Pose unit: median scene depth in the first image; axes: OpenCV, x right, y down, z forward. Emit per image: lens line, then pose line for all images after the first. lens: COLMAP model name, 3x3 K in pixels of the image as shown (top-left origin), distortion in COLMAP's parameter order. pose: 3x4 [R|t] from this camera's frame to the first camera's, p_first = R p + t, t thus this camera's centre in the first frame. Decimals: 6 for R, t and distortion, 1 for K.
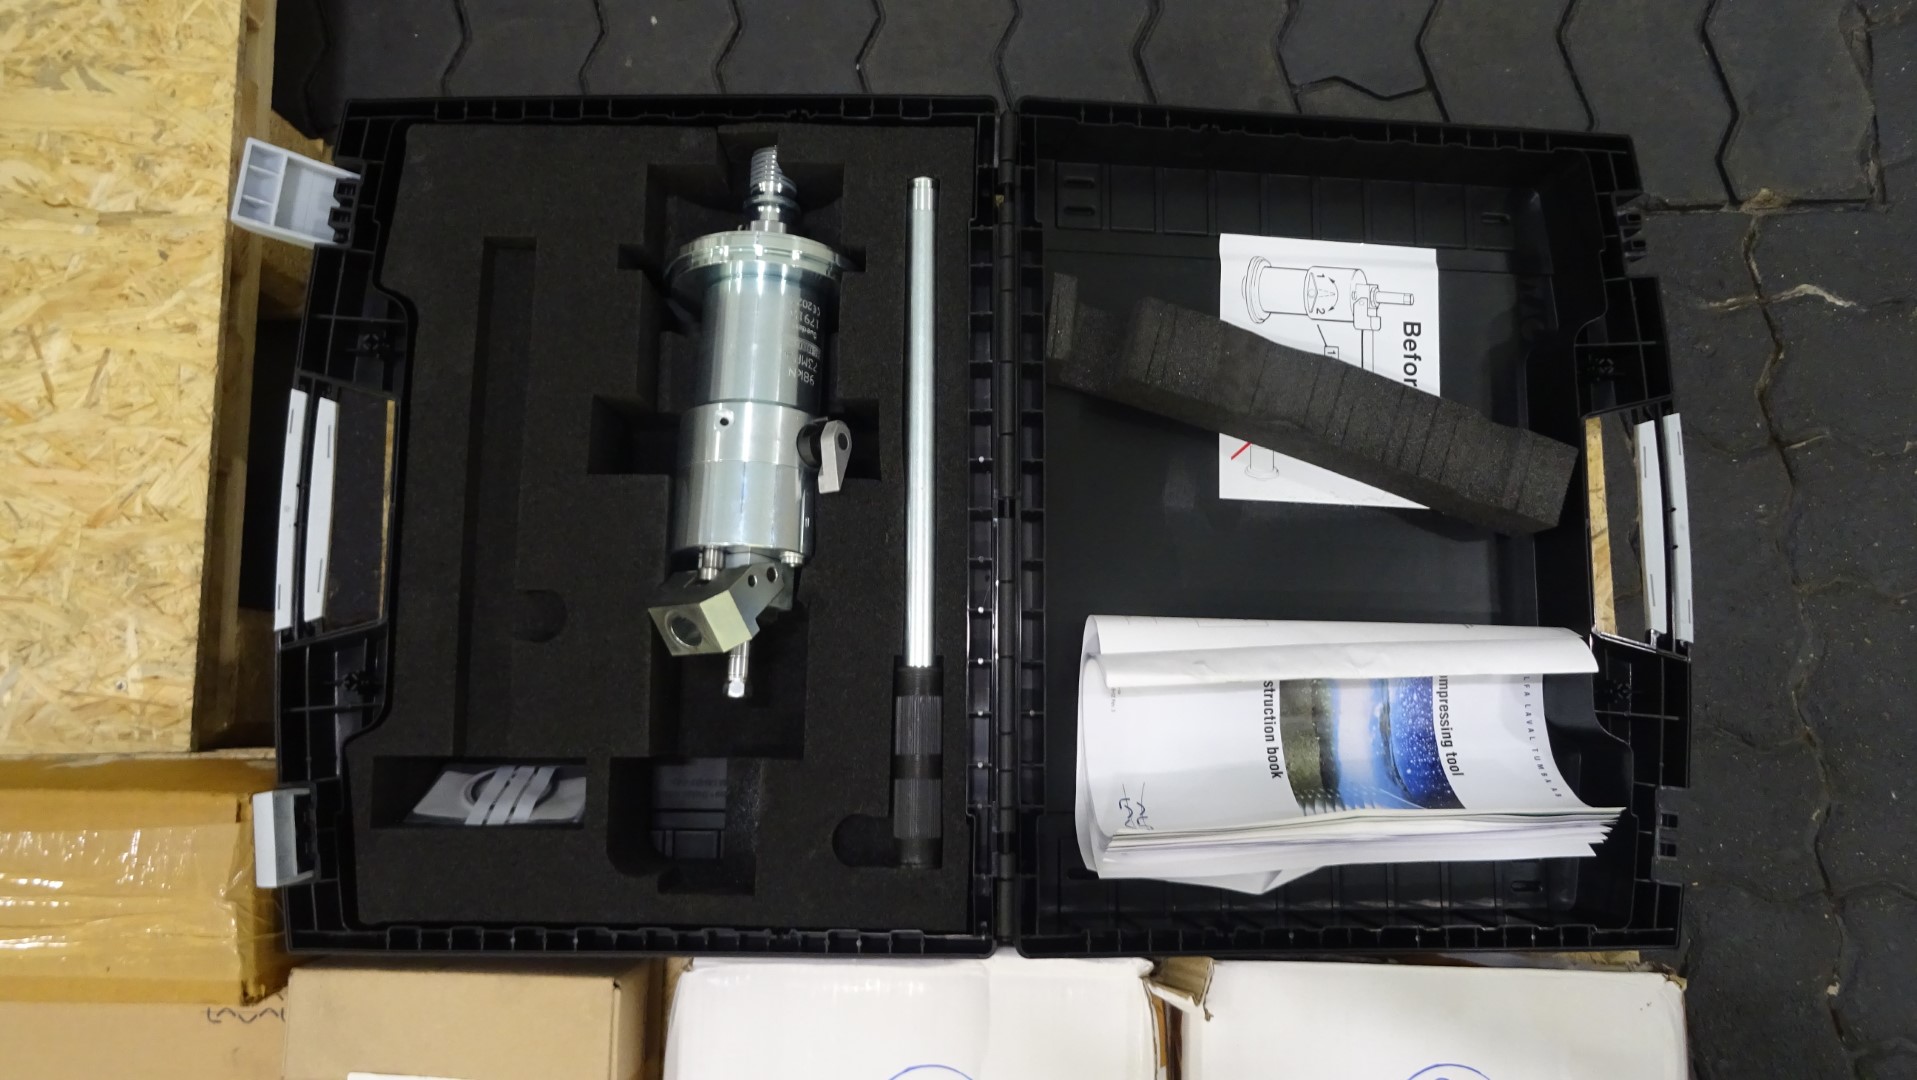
lens RADIAL K [[1373.7, 0, 958.5], [0, 1373.7, 540.0], [0, 0, 1]] dist [-0.003218, -0.000993]
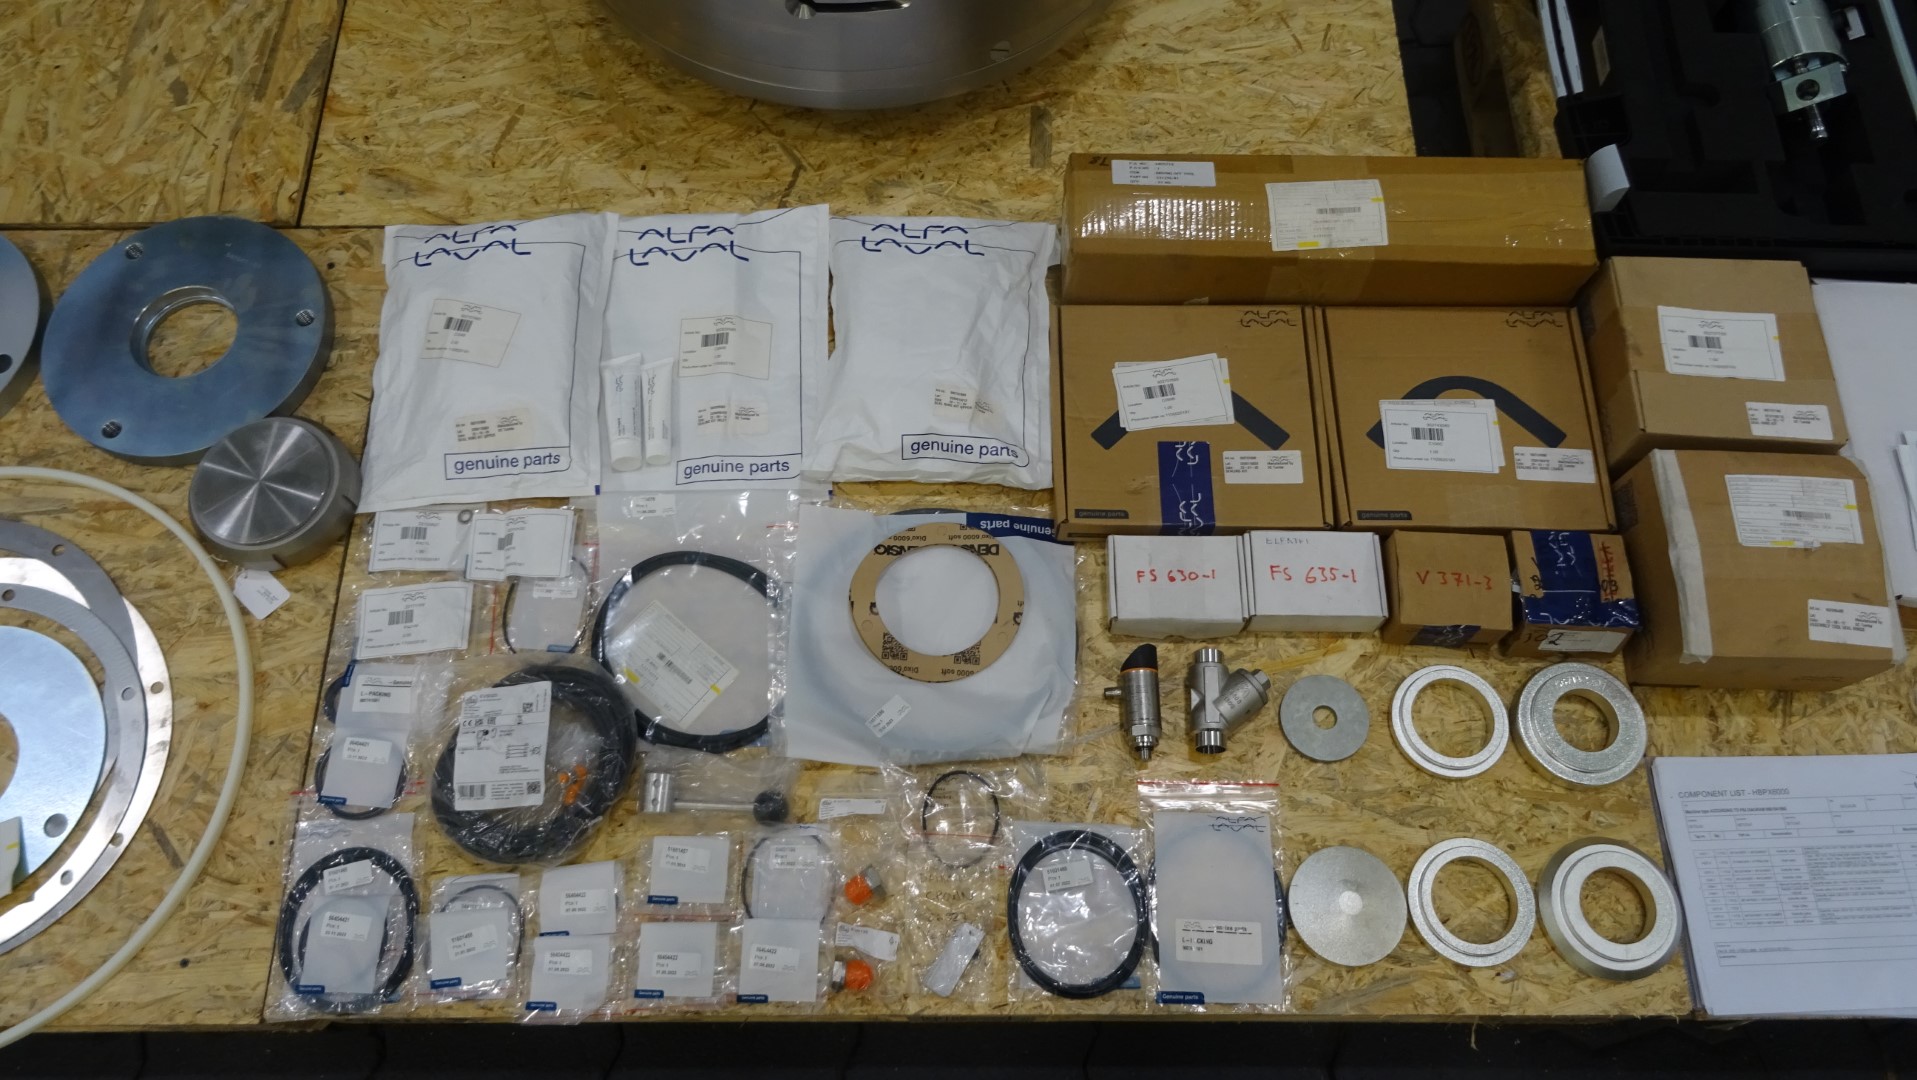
lens RADIAL K [[1339.6, 0, 963.7], [0, 1339.6, 519.1], [0, 0, 1]] dist [-0.008008, -0.001775]
pose [[0.999693, 0.024794, 0.000160, -1.170631], [-0.023881, 0.964595, -0.262652, 0.989078], [-0.006667, 0.262567, 0.964891, -0.471600]]
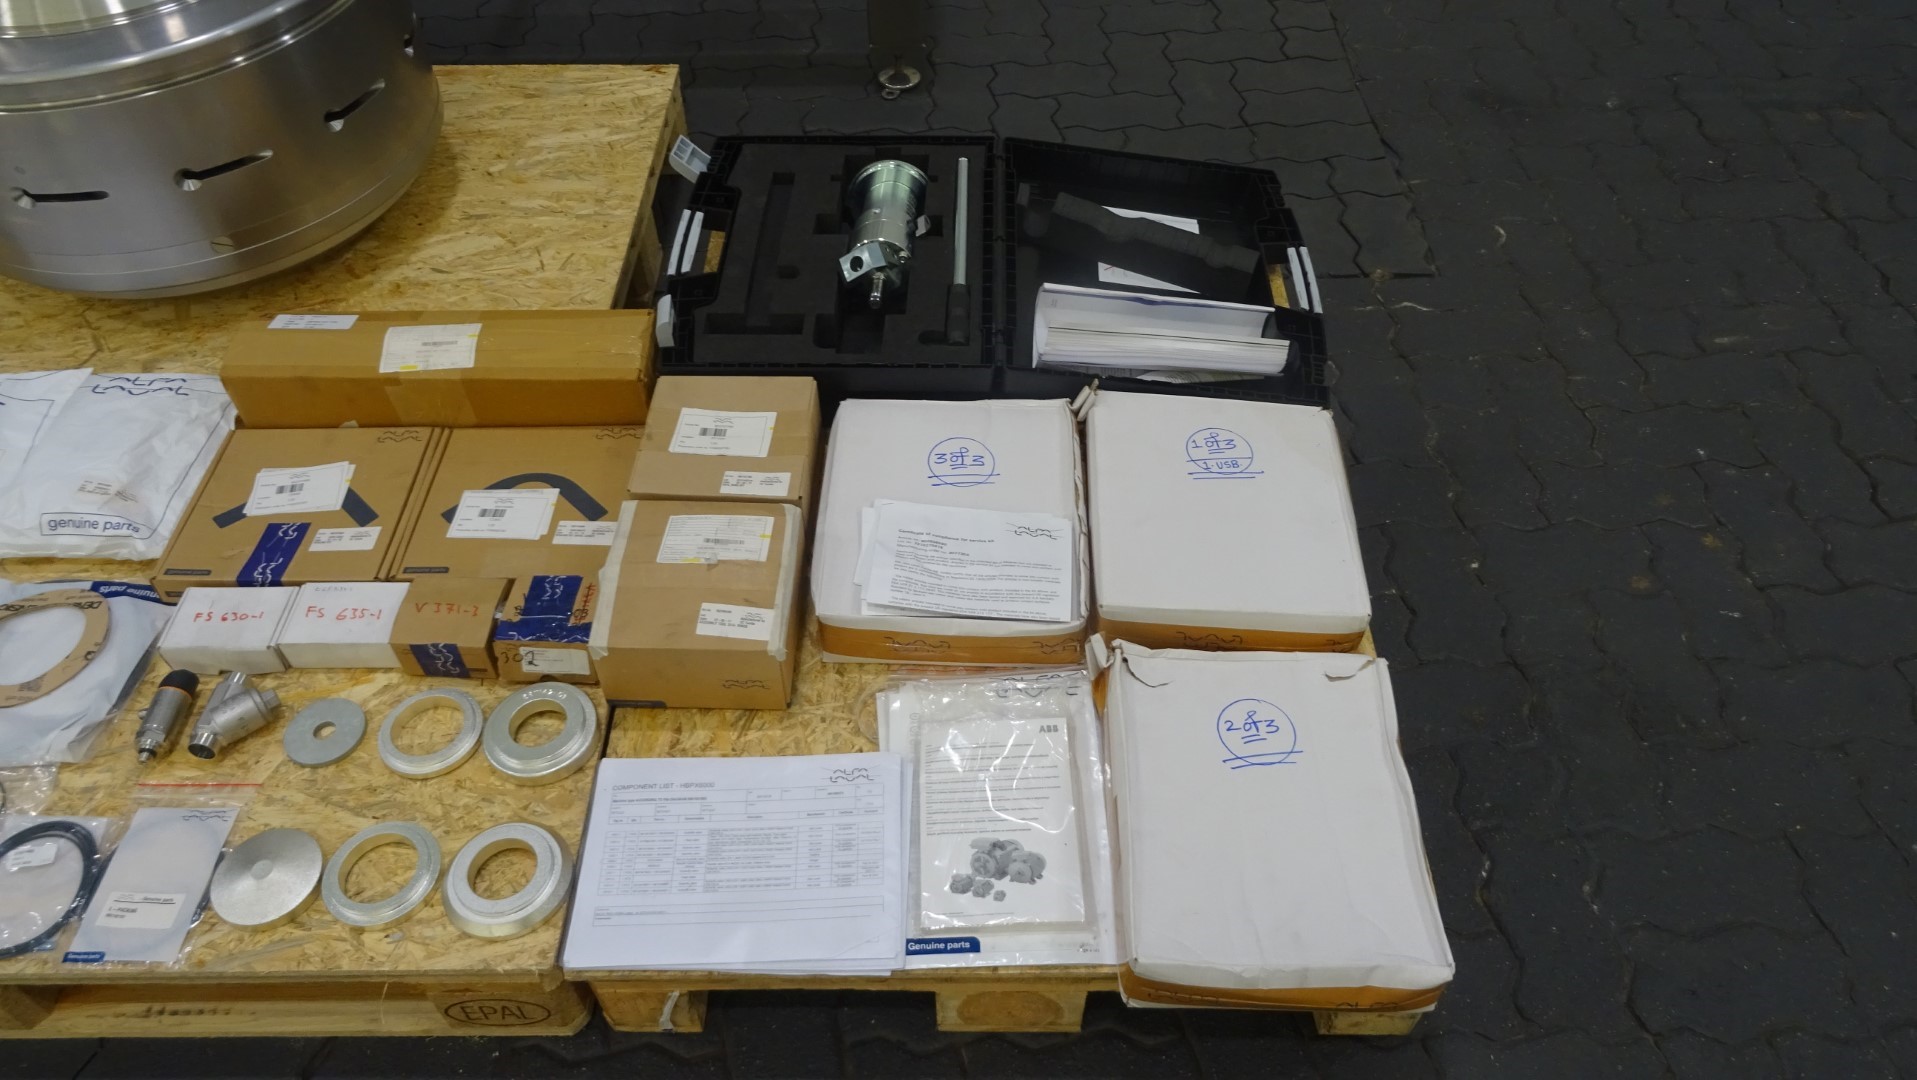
lens RADIAL K [[1339.6, 0, 963.7], [0, 1339.6, 519.1], [0, 0, 1]] dist [-0.008008, -0.001775]
pose [[0.999879, 0.015436, -0.001782, -0.011773], [-0.013724, 0.823444, -0.567232, 1.501329], [-0.007288, 0.567188, 0.823556, -0.515186]]
